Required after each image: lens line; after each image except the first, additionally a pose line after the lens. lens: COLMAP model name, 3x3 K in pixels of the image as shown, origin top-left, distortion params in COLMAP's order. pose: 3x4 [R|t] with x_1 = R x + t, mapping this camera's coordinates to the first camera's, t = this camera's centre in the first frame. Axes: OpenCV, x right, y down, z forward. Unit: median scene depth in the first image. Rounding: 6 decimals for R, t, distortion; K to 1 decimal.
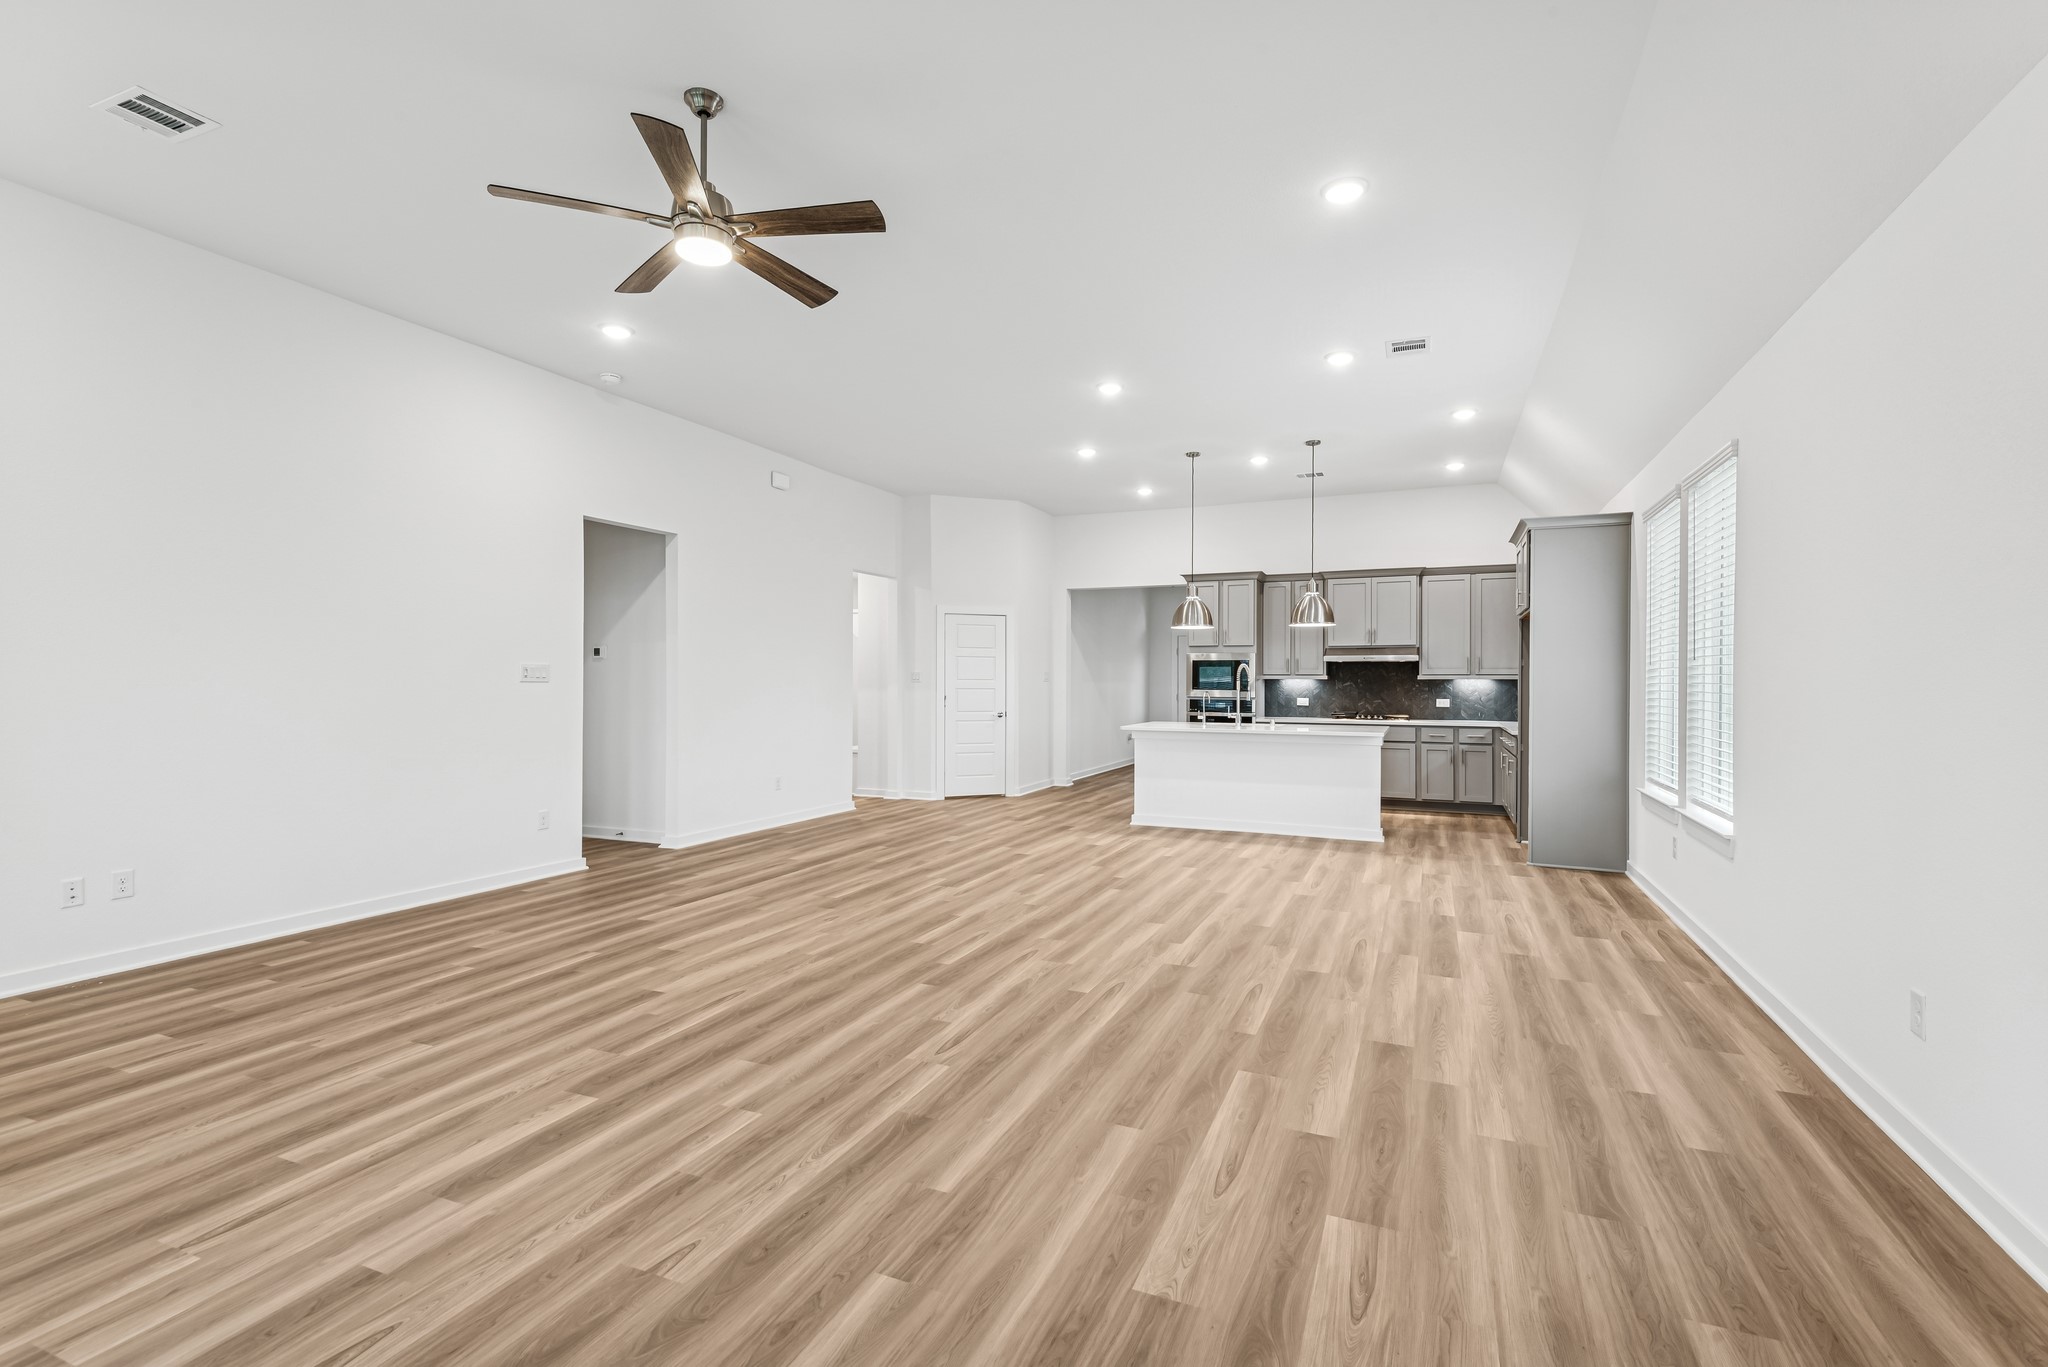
lens RADIAL K [[934.6, 0, 1029.9], [0, 934.6, 679.1], [0, 0, 1]] dist [0.030375, -0.014945]
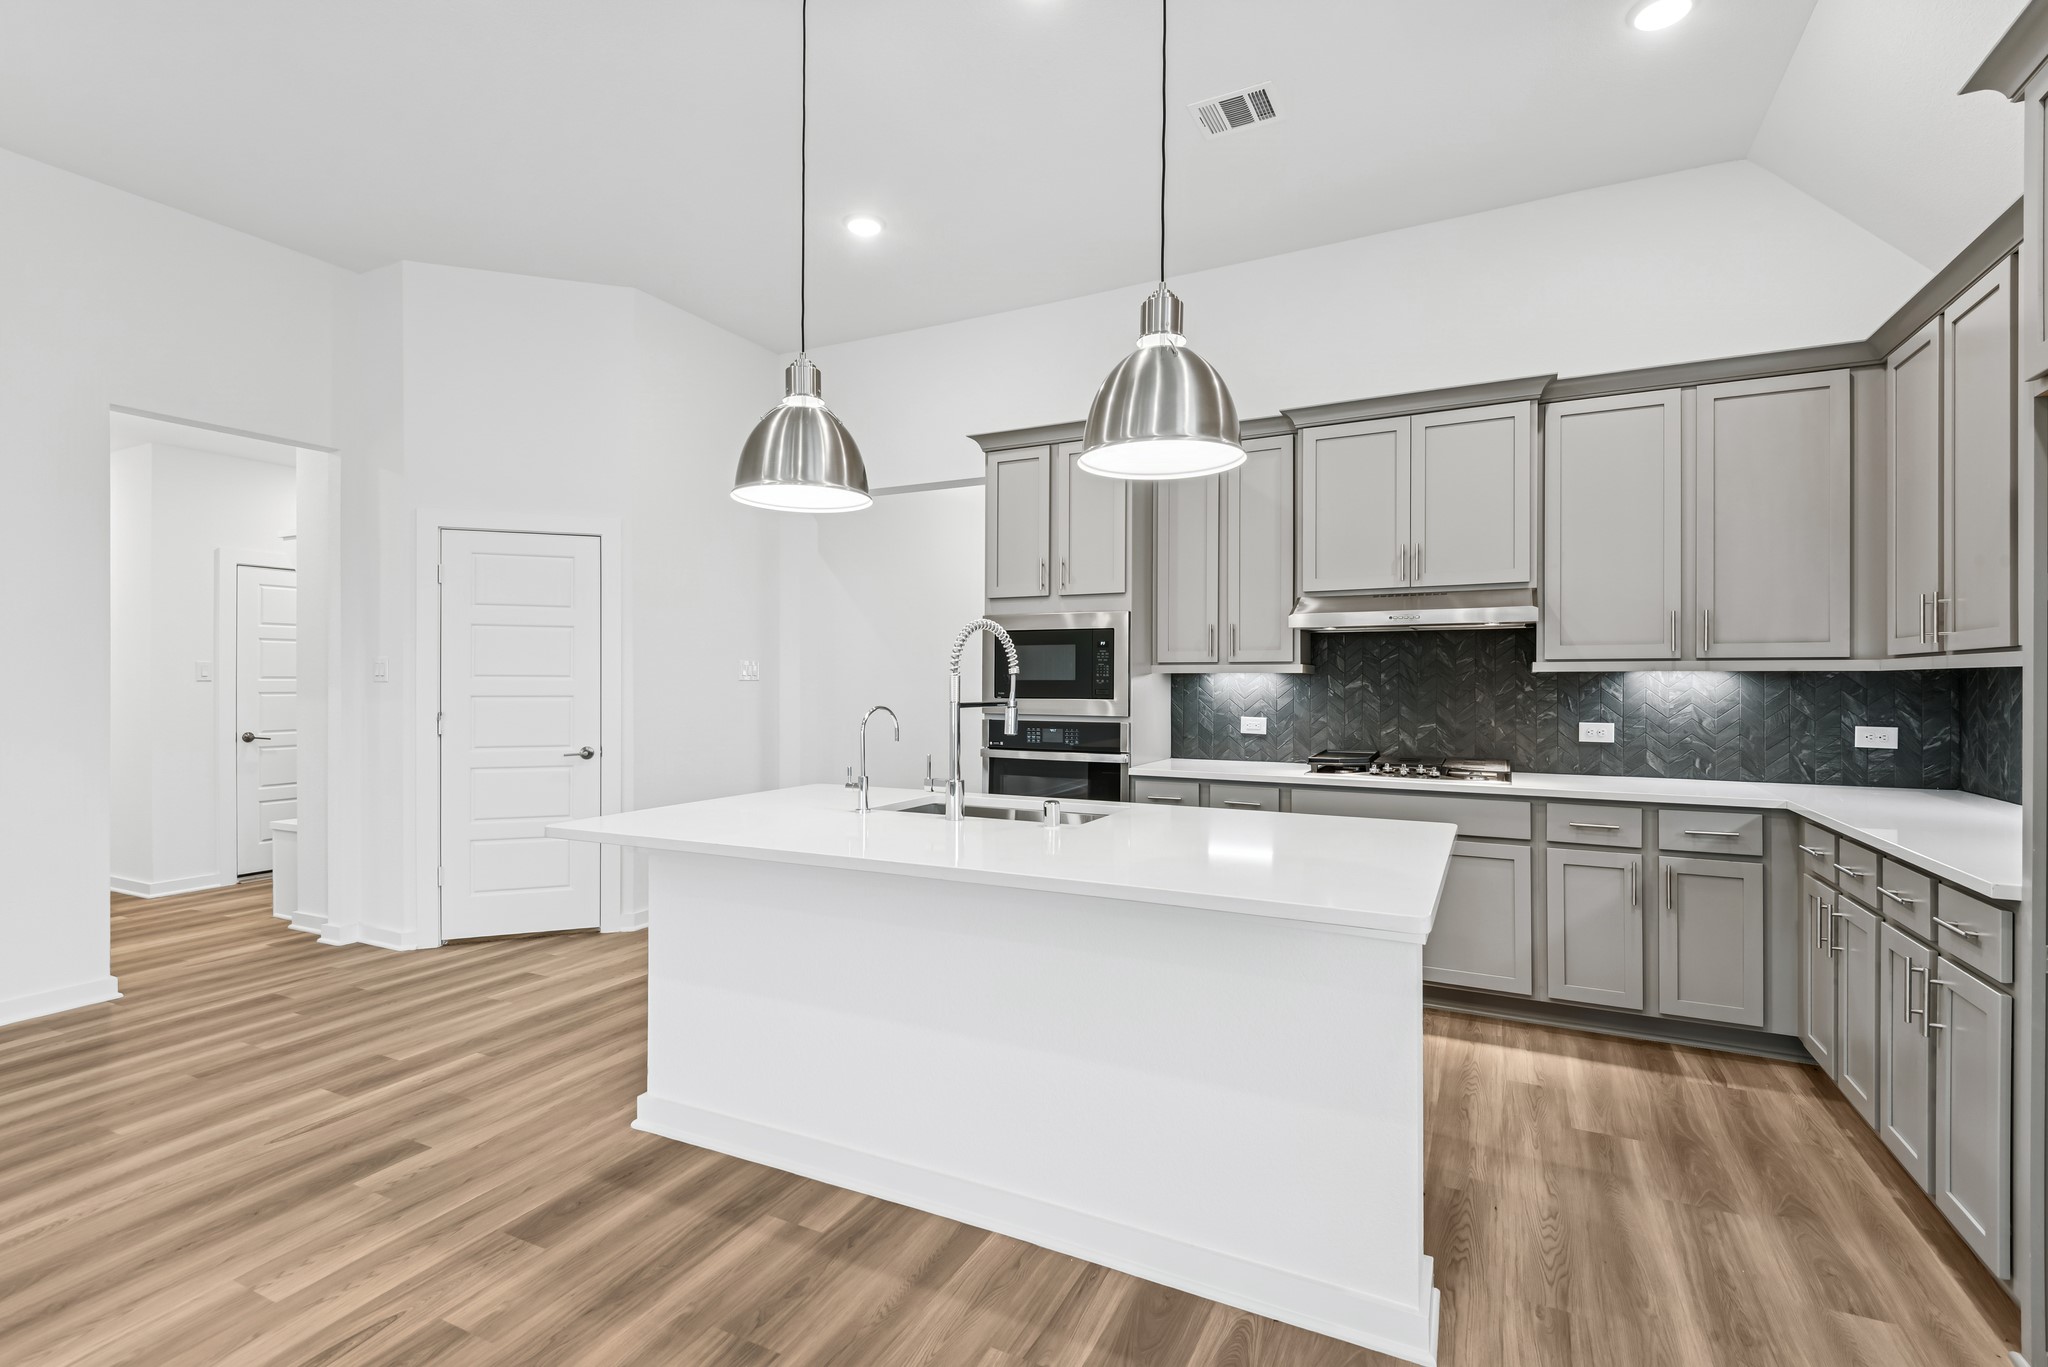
lens RADIAL K [[934.6, 0, 1029.9], [0, 934.6, 679.1], [0, 0, 1]] dist [0.030375, -0.014945]
pose [[0.998166, -0.000568, -0.060532, 0.245027], [0.000420, 0.999997, -0.002465, 0.004146], [0.060533, 0.002435, 0.998163, 0.640333]]
